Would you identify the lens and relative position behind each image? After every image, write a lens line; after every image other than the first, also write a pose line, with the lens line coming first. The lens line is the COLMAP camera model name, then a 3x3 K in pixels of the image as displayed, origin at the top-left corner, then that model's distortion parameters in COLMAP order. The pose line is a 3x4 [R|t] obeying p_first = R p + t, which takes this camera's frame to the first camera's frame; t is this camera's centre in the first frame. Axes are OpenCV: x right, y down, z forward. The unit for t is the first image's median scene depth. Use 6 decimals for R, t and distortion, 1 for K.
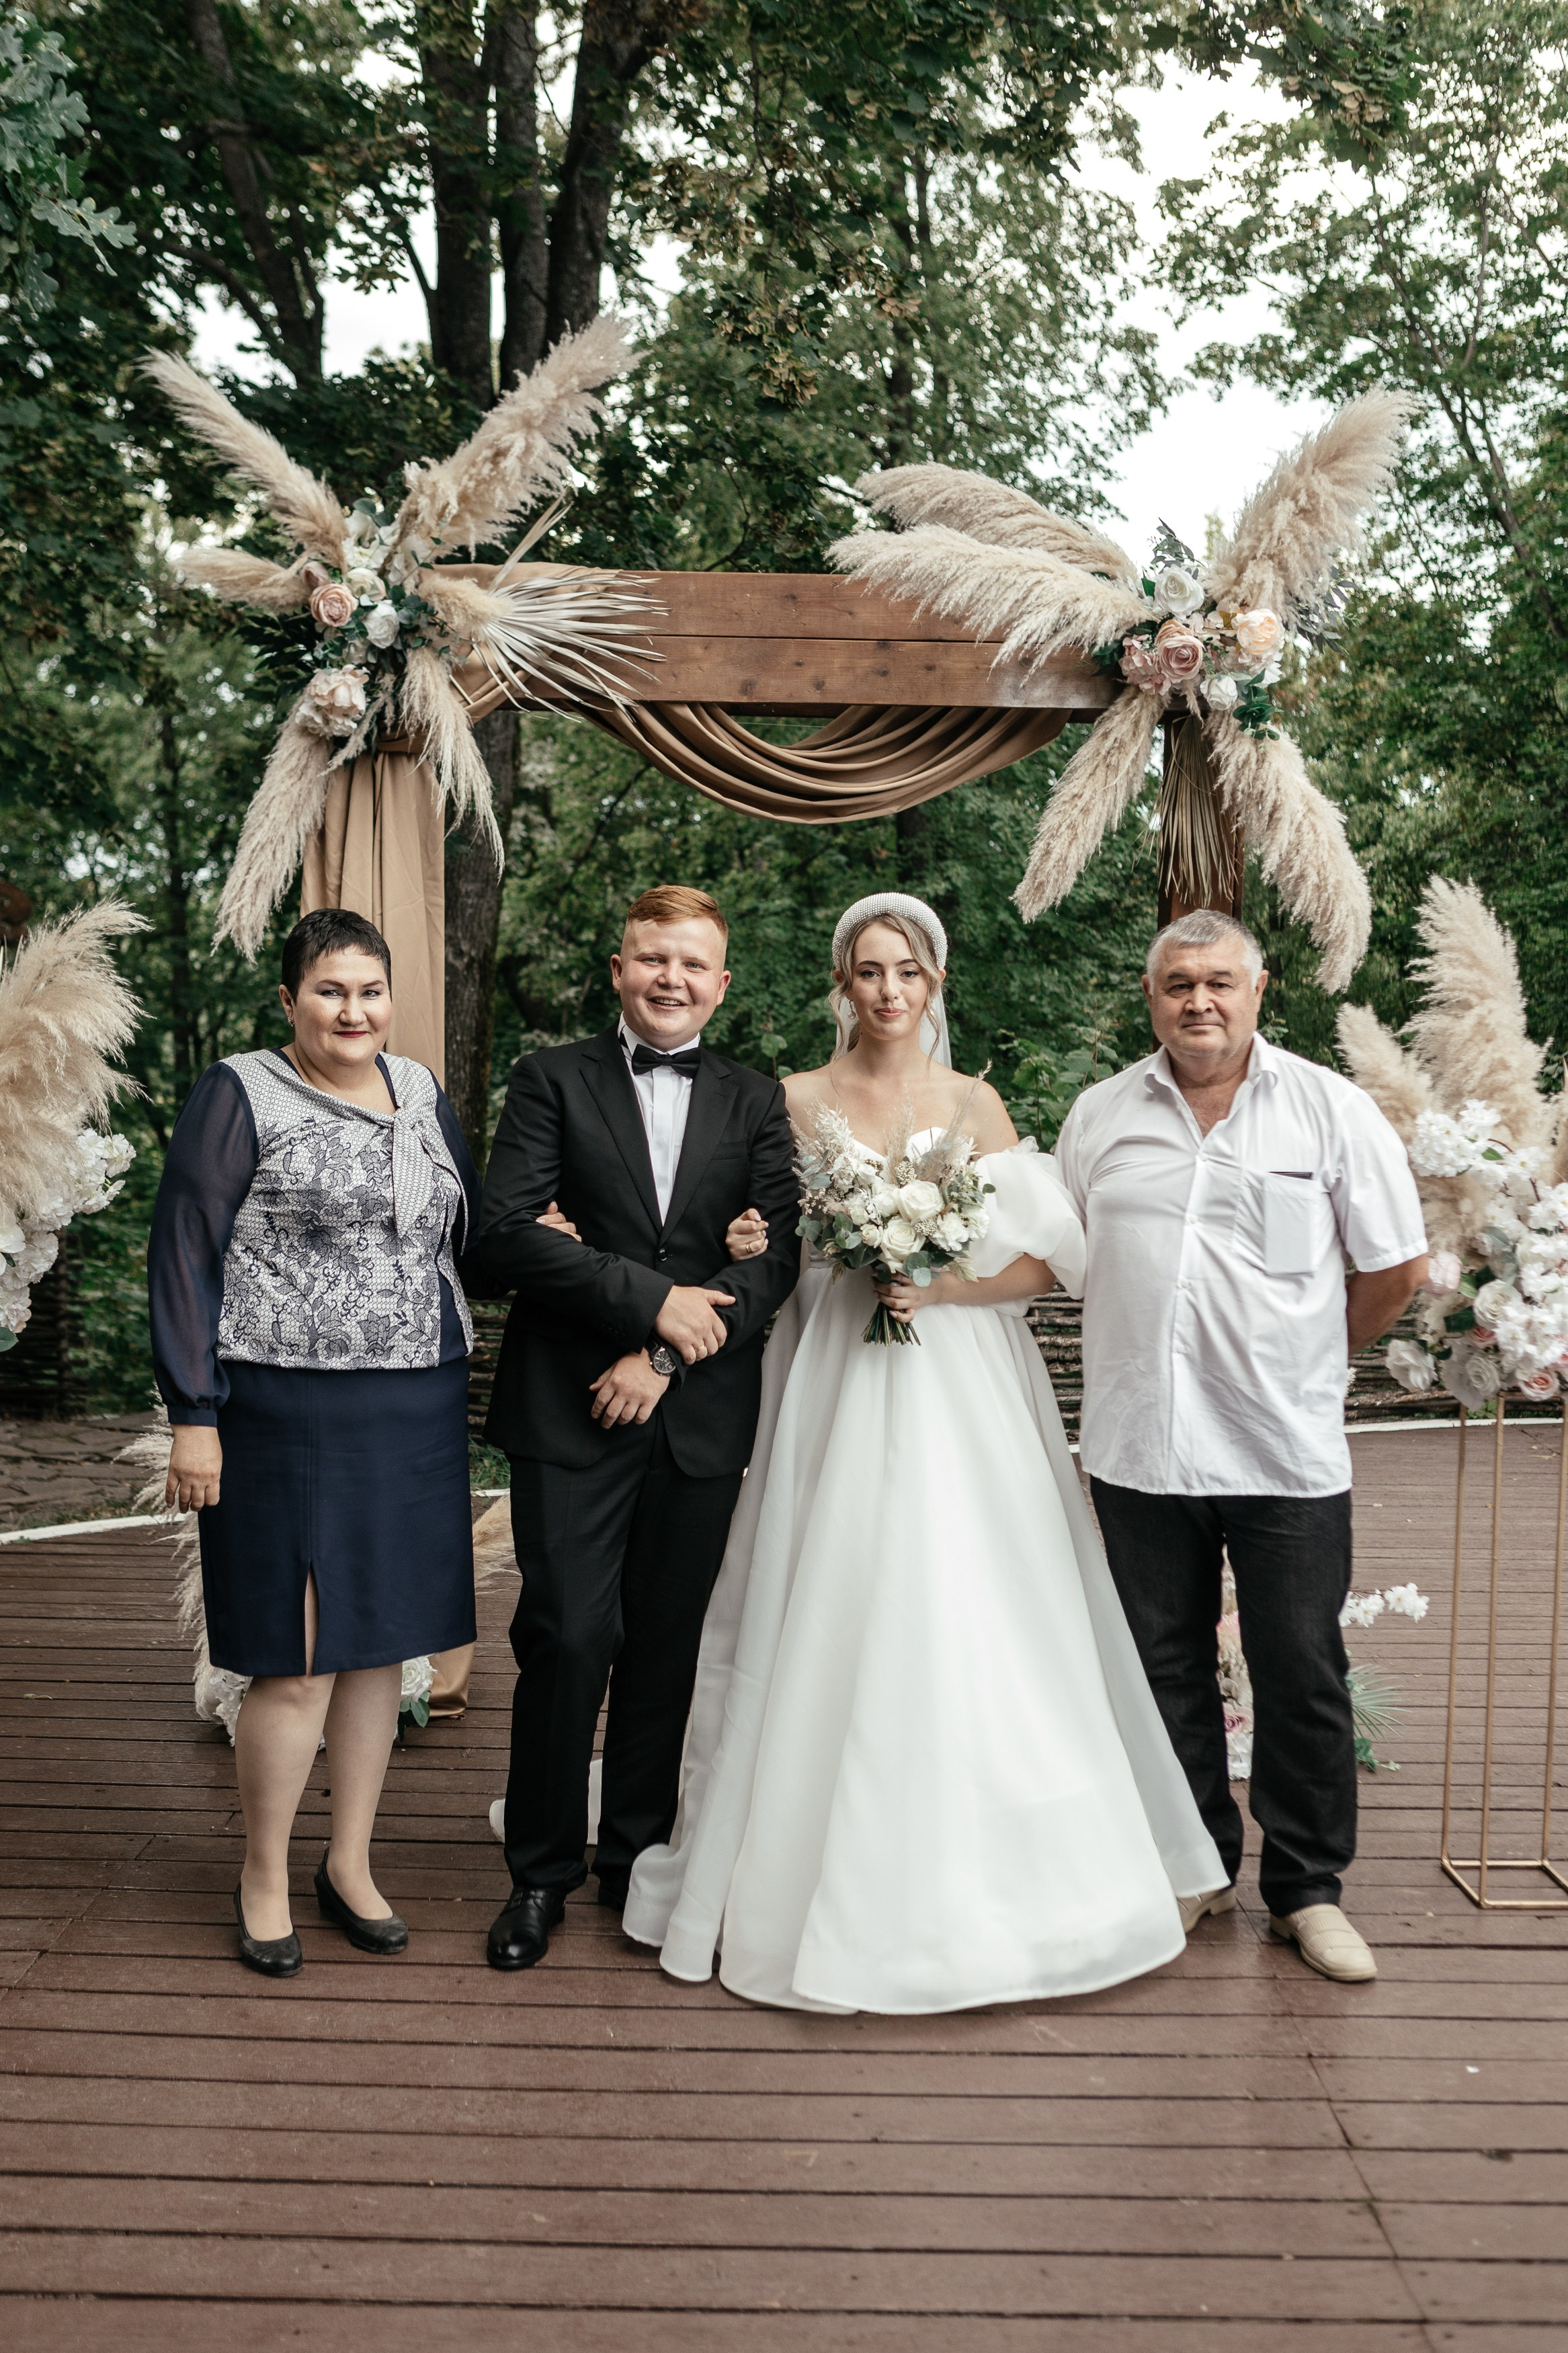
lens RADIAL K [[2414.6, 0, 767.8], [0, 2414.6, 1192.1], [0, 0, 1]] dist [0.002808, 0.000000]
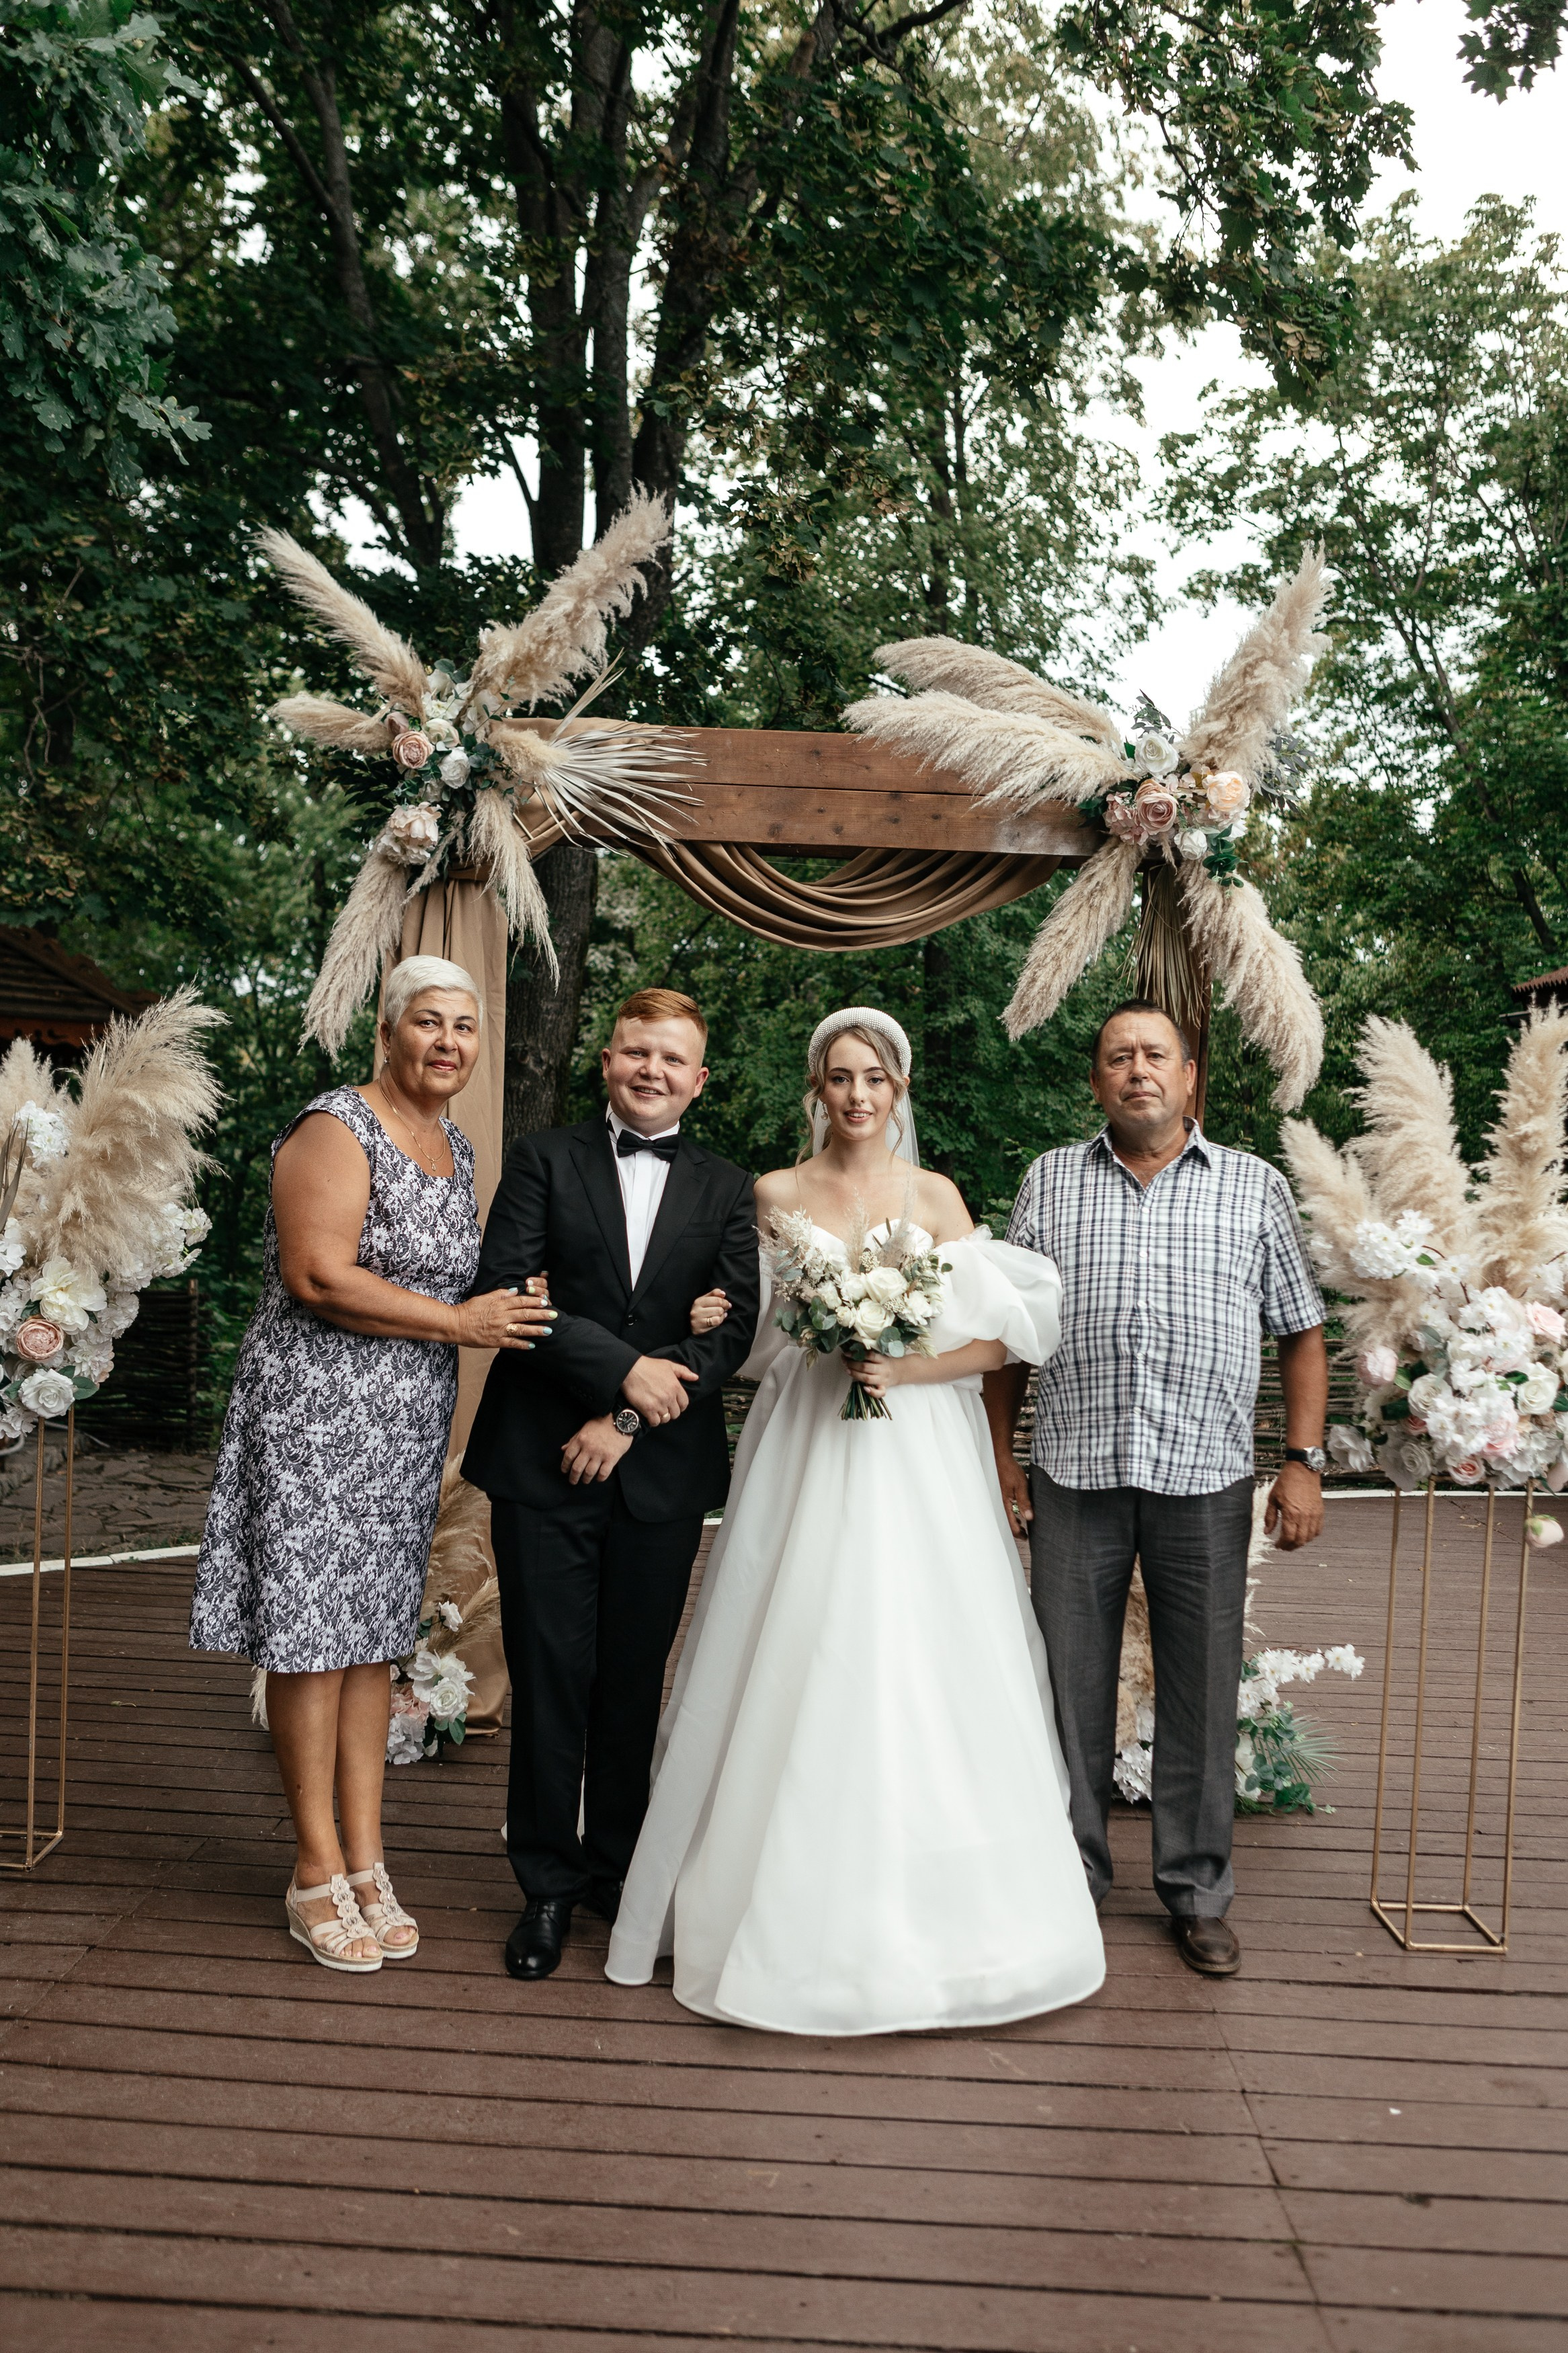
lens RADIAL K [[2045.4, 0, 771.8], [0, 2045.4, 1185.5], [0, 0, 1]] dist [-0.016474, 0.032758]
pose [[0.999411, 0.027022, -0.021130, 0.016112], [-0.027914, 0.998681, -0.043098, -0.000589], [0.019938, 0.043662, 0.998847, 0.049548]]
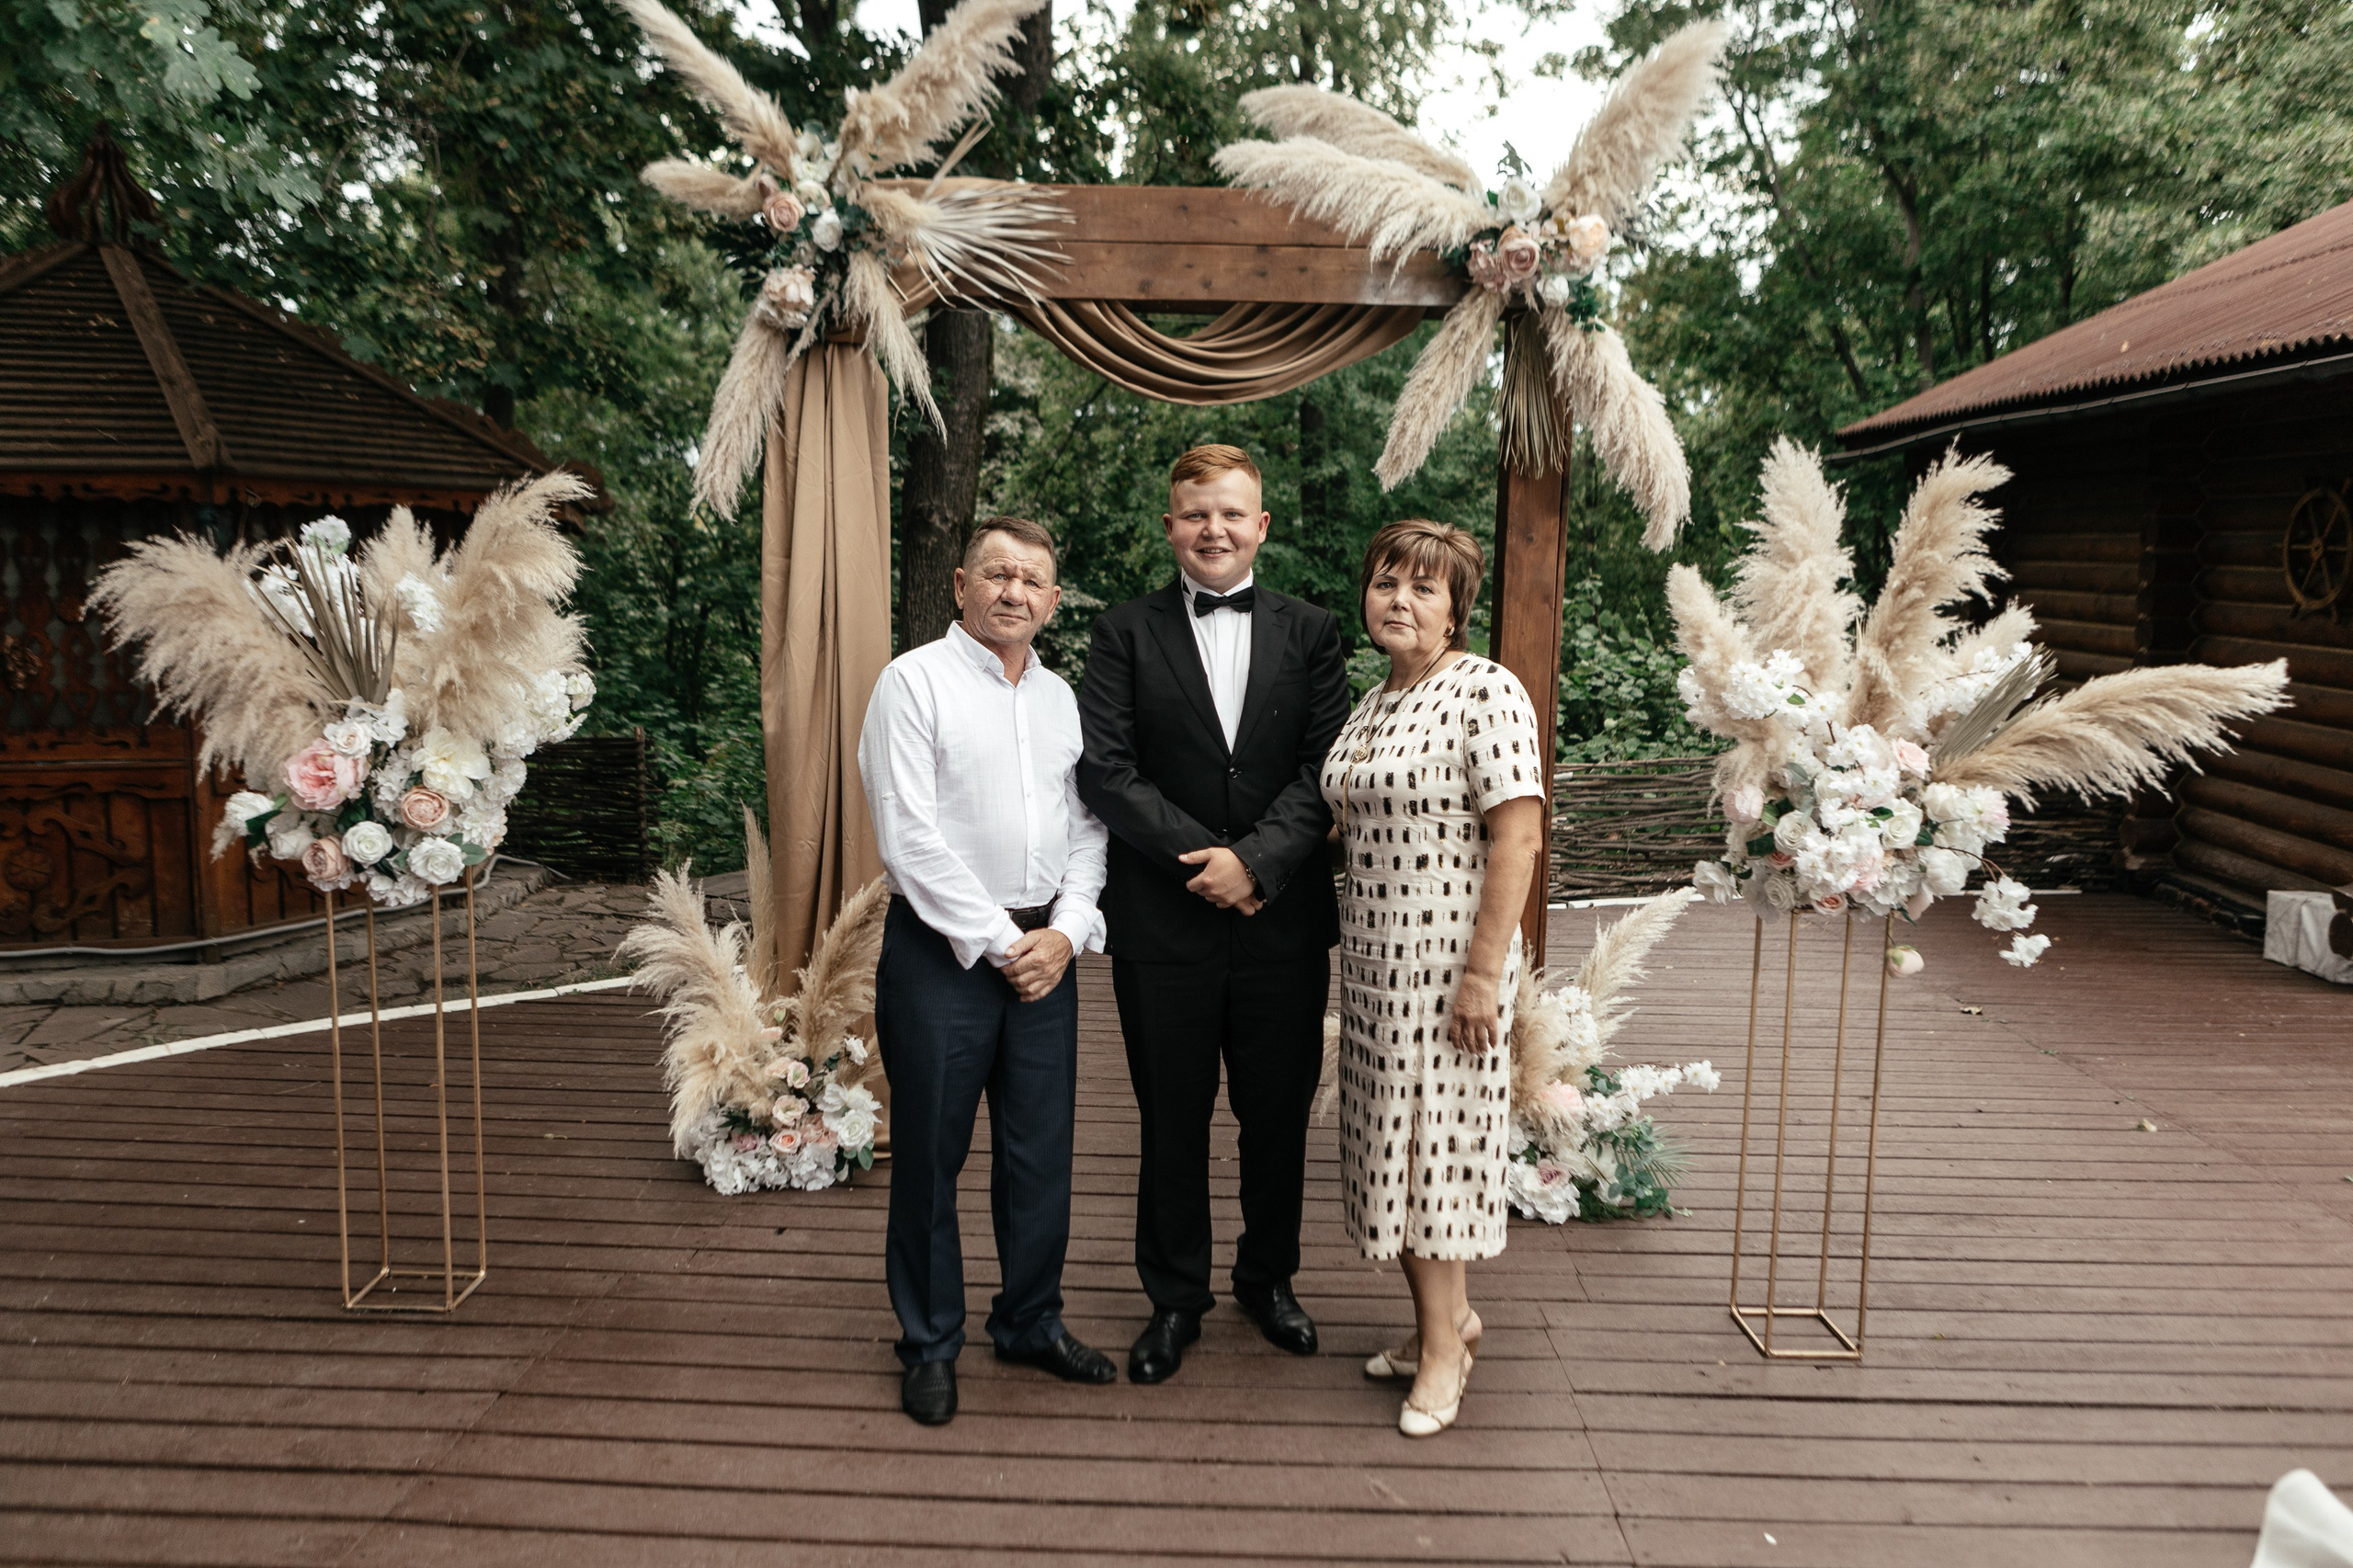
lens RADIAL K [[1788.8, 0, 1175.2], [0, 1788.8, 795.6], [0, 0, 1]] dist [-0.006517, 0.006879]
pose [[0.999827, 0.006026, -0.017571, 0.024406], [-0.005110, 0.998648, 0.051737, -0.009924], [0.017859, -0.051638, 0.998506, 0.140126]]
